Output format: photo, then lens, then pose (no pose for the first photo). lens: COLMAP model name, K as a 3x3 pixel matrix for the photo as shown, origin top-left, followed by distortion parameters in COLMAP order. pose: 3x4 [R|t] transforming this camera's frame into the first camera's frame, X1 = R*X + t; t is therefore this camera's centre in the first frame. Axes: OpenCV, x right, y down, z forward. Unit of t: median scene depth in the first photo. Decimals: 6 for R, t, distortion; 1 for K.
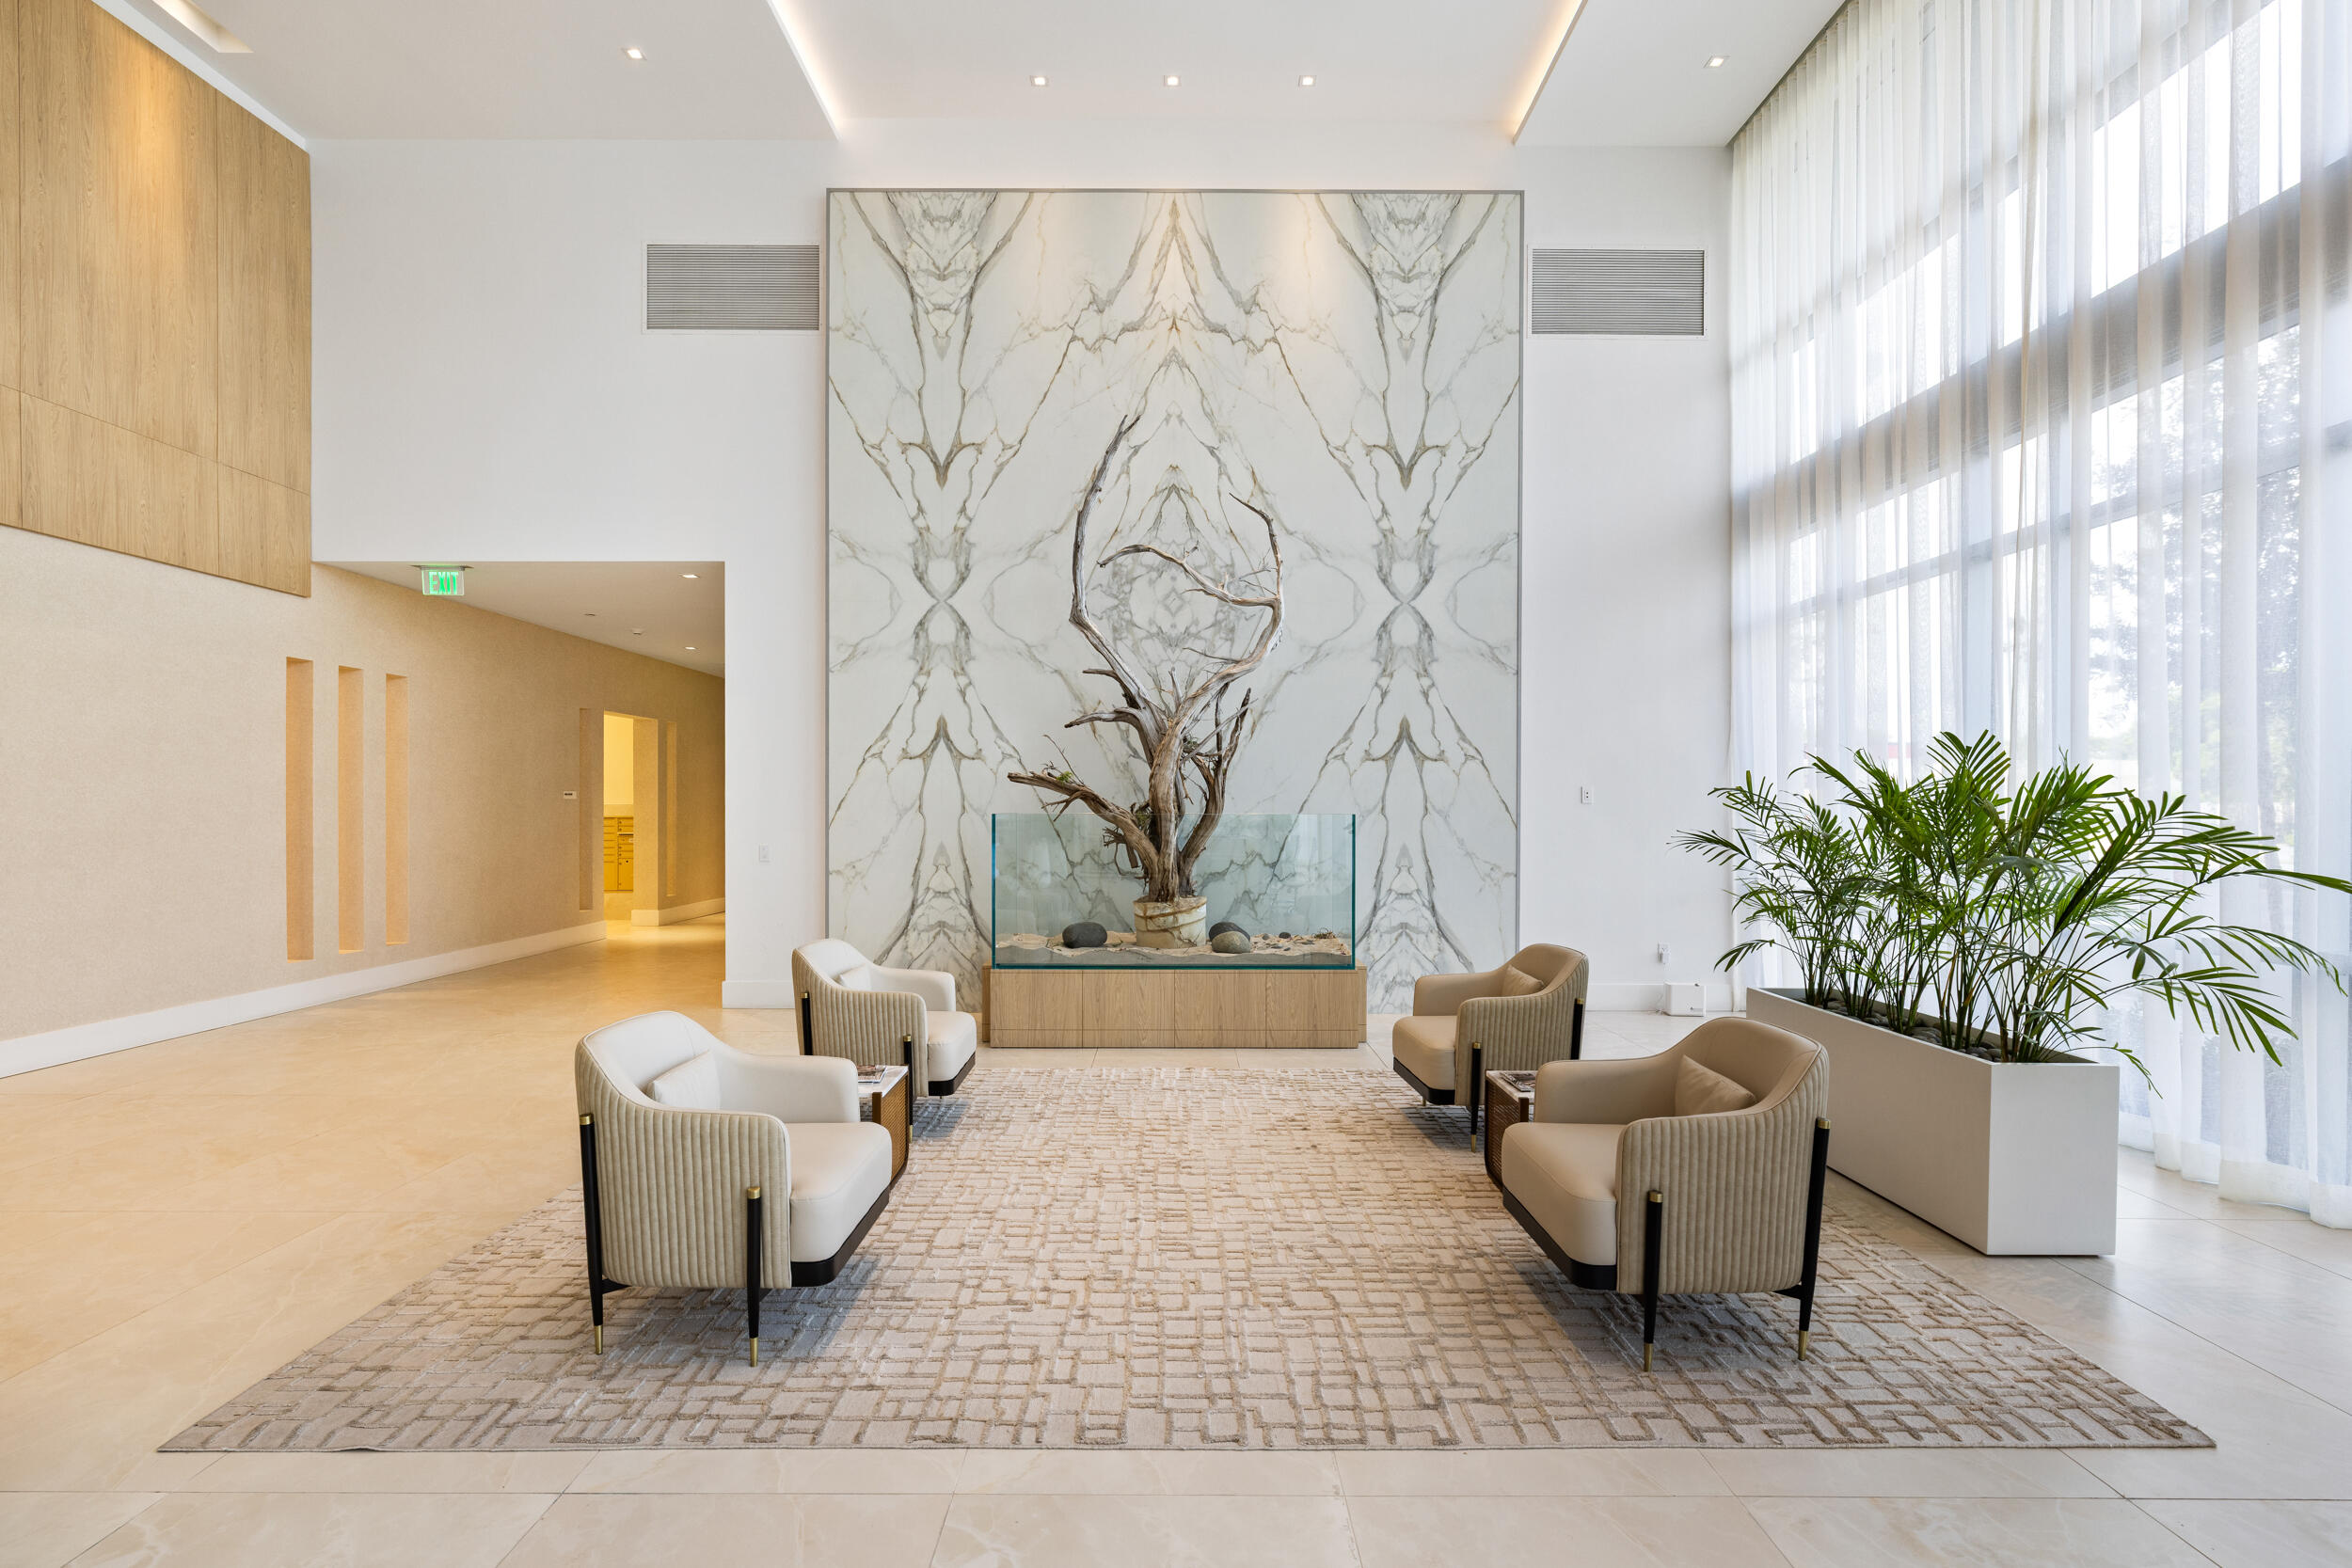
lens RADIAL K [[1135.8, 0, 1170.0], [0, 1135.8, 818.9], [0, 0, 1]] dist [-0.003421, 0.001238]
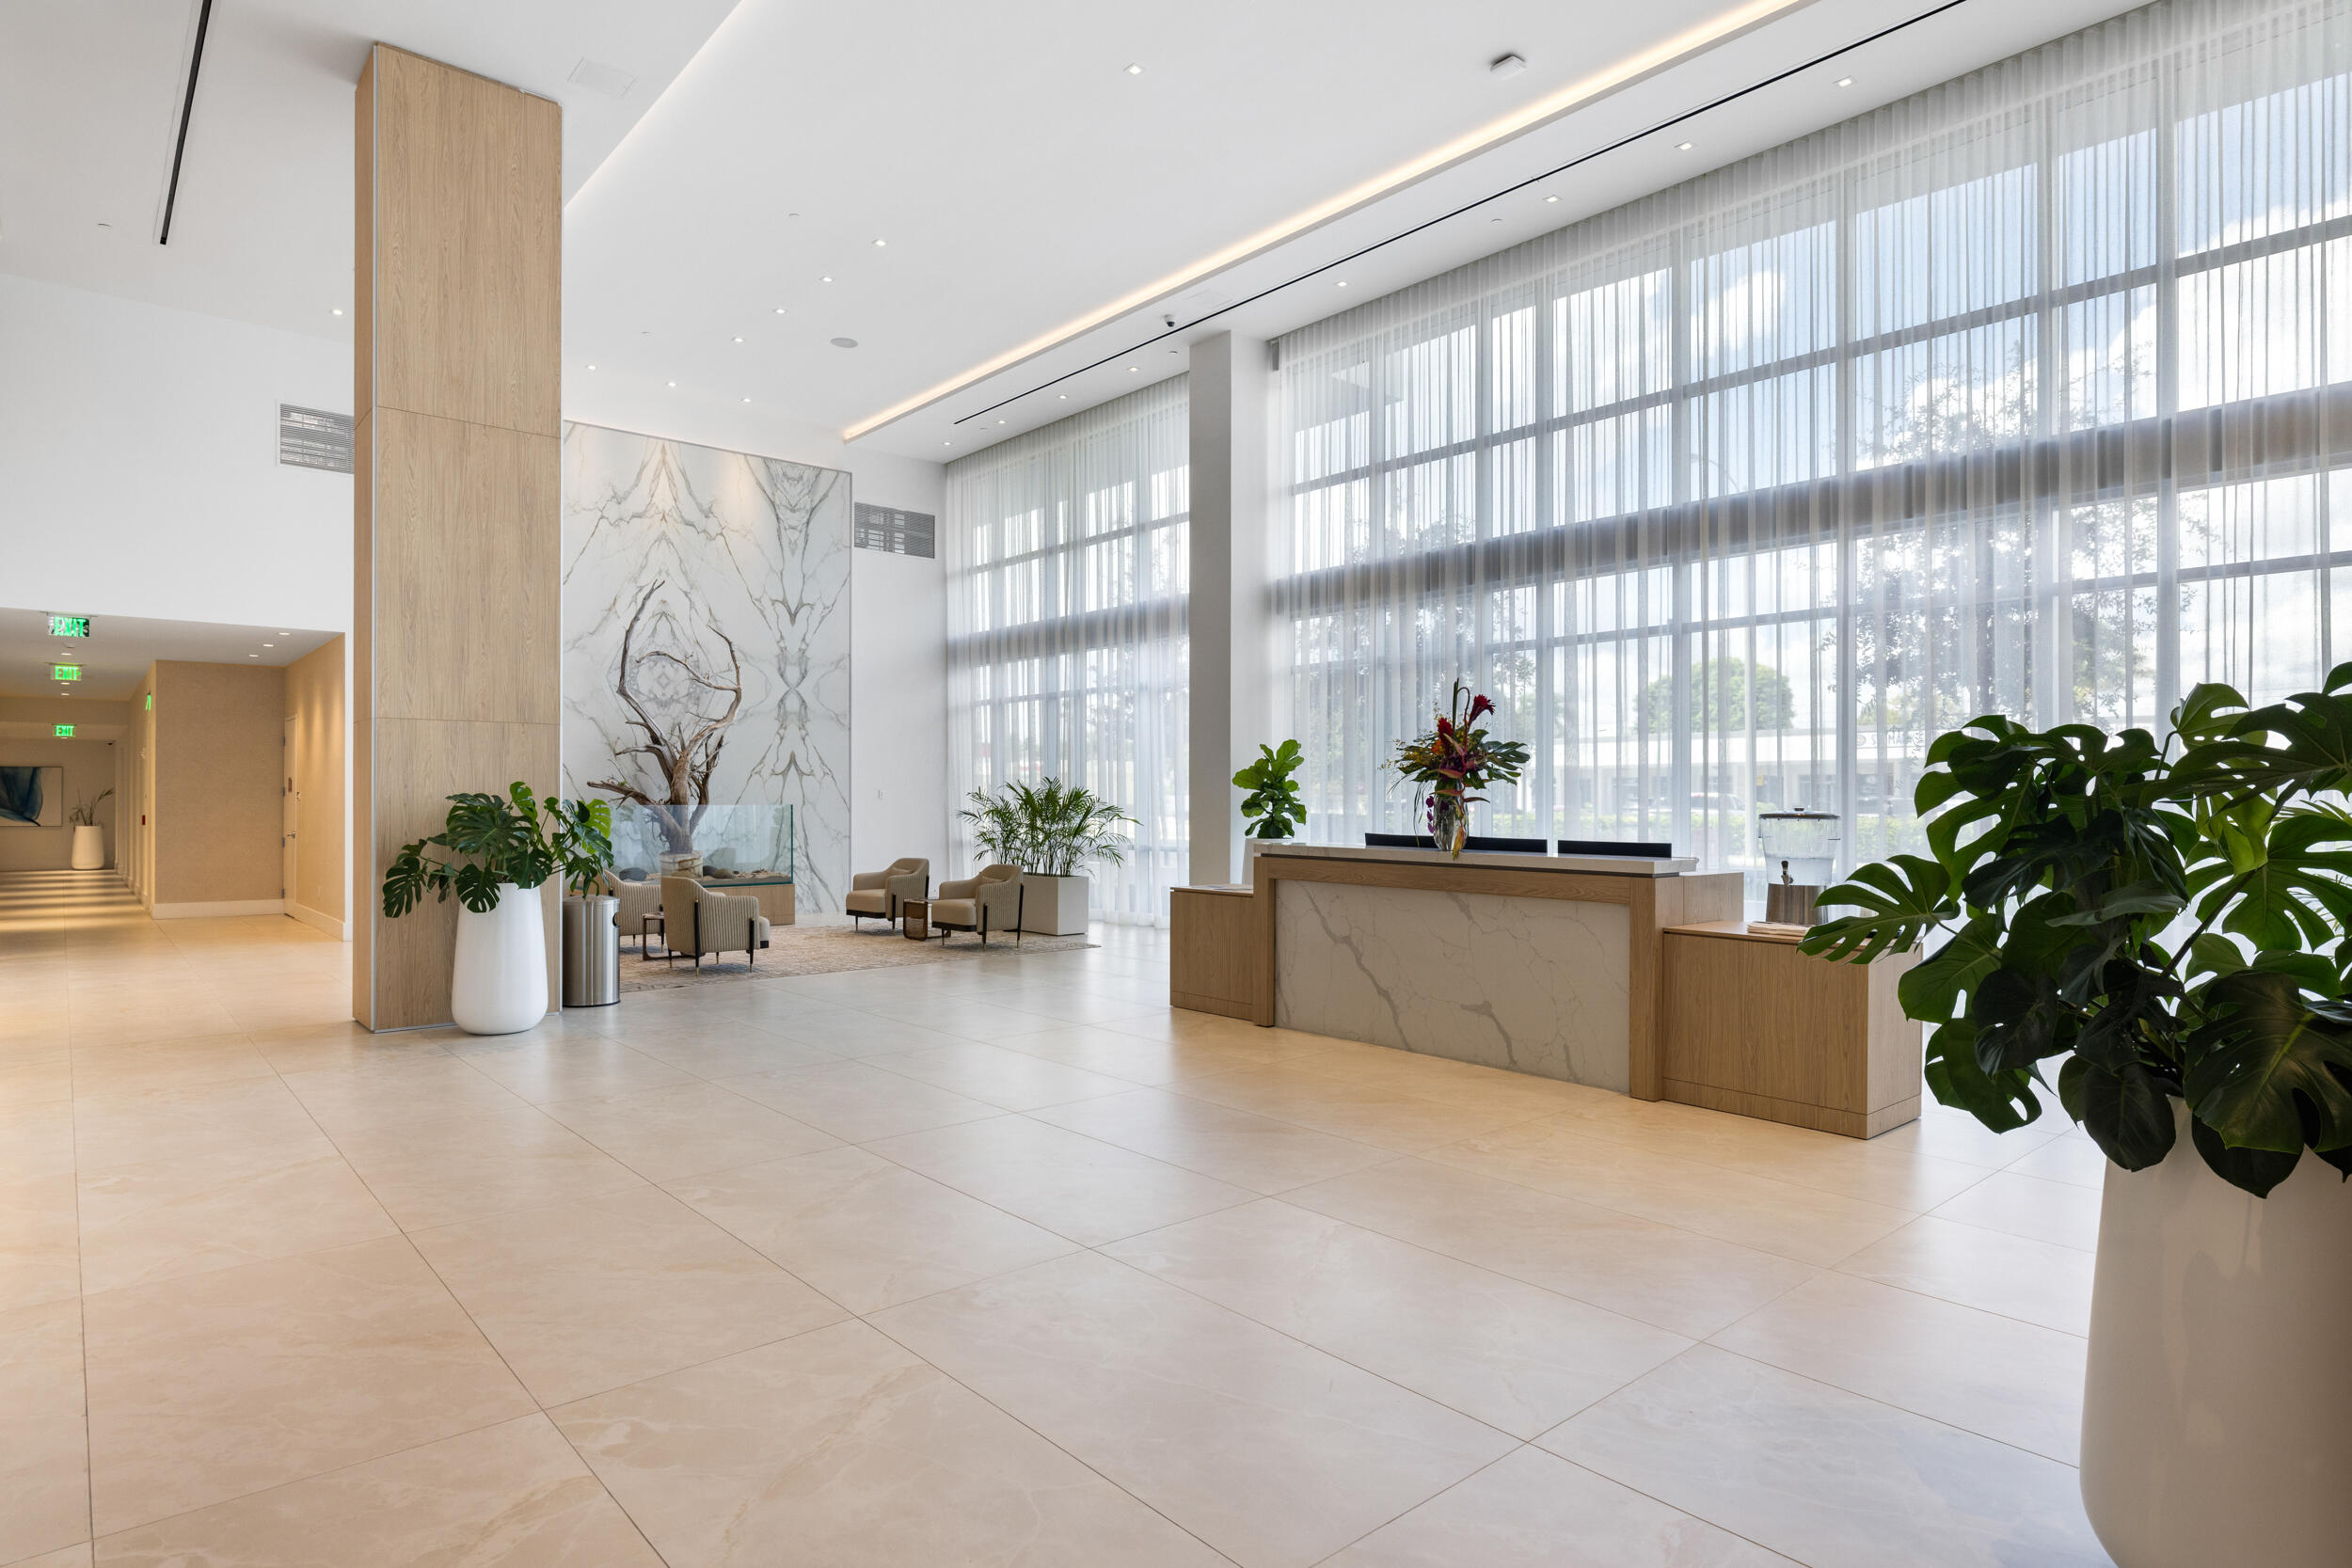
lens RADIAL K [[1276.5, 0, 1171.9], [0, 1276.5, 798.9], [0, 0, 1]] dist [0.000344, -0.000162]
pose [[0.753092, -0.001118, 0.657914, -0.723769], [0.009551, 0.999912, -0.009233, 0.011721], [-0.657846, 0.013236, 0.753036, -0.993697]]
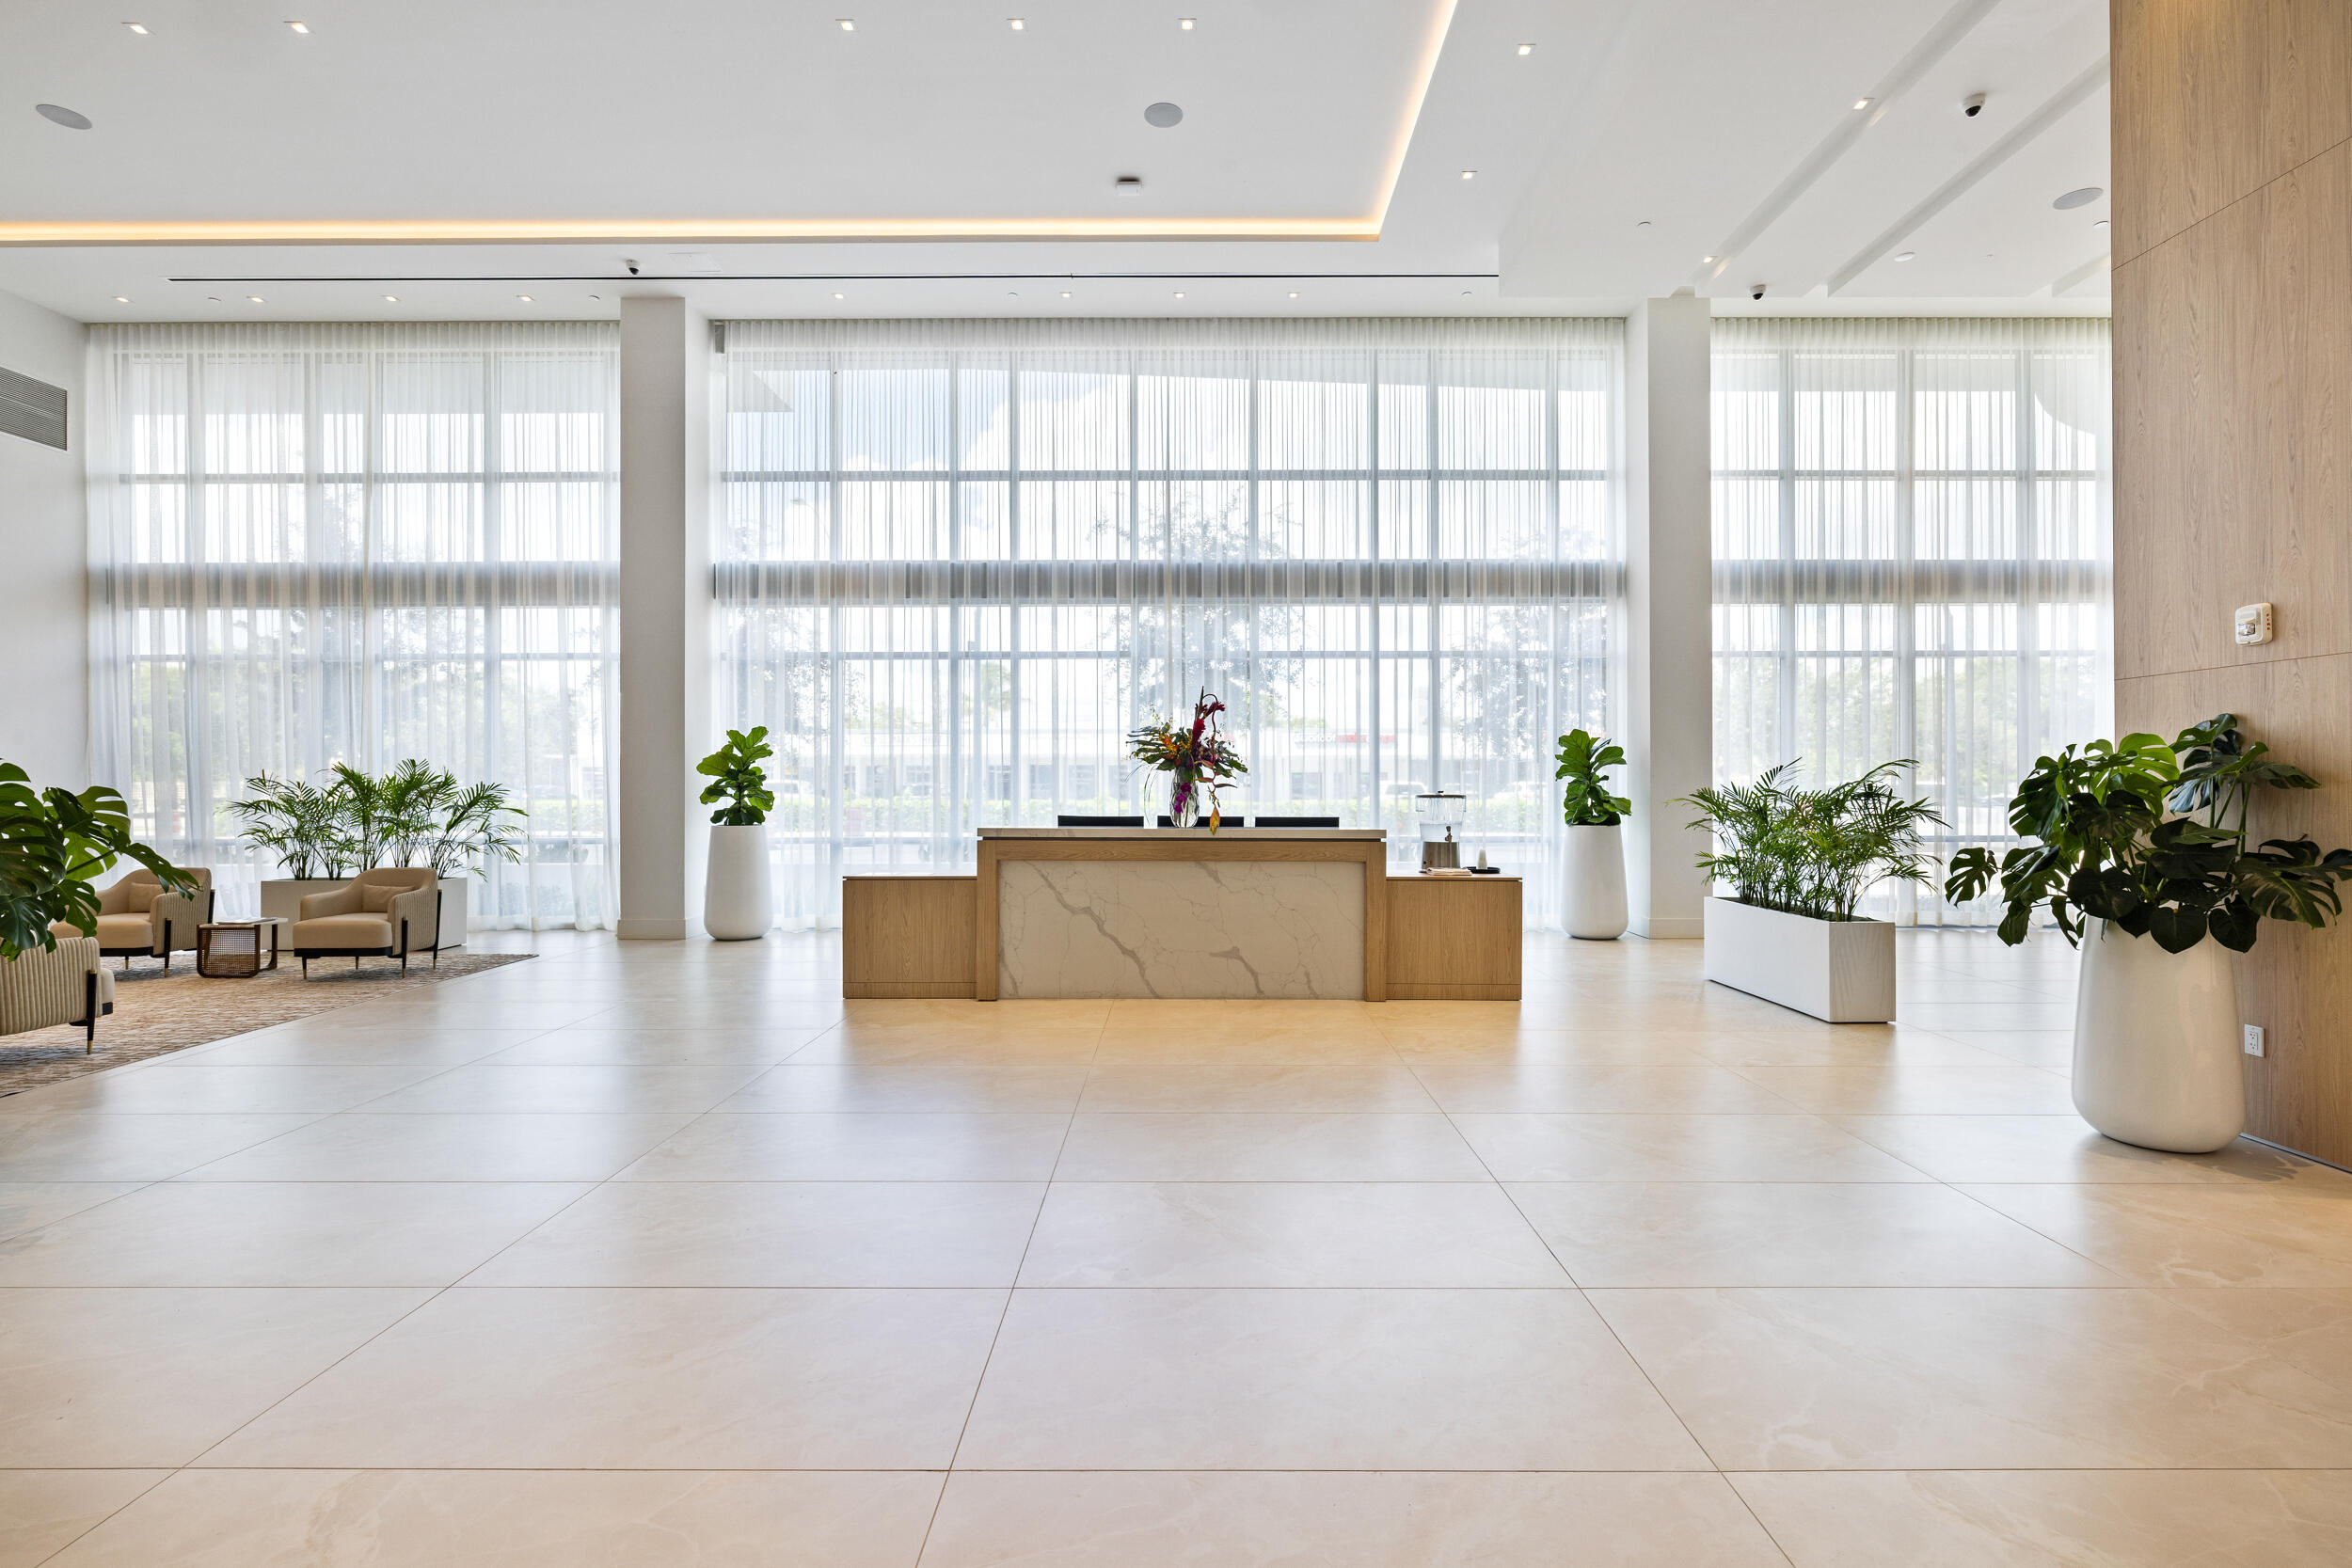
lens RADIAL K [[1069.6, 0, 1183.5], [0, 1069.6, 781.3], [0, 0, 1]] dist [0.001160, -0.000401]
pose [[0.001760, 0.001941, 0.999997, -0.911943], [0.014472, 0.999893, -0.001966, 0.003104], [-0.999894, 0.014476, 0.001731, -0.404115]]
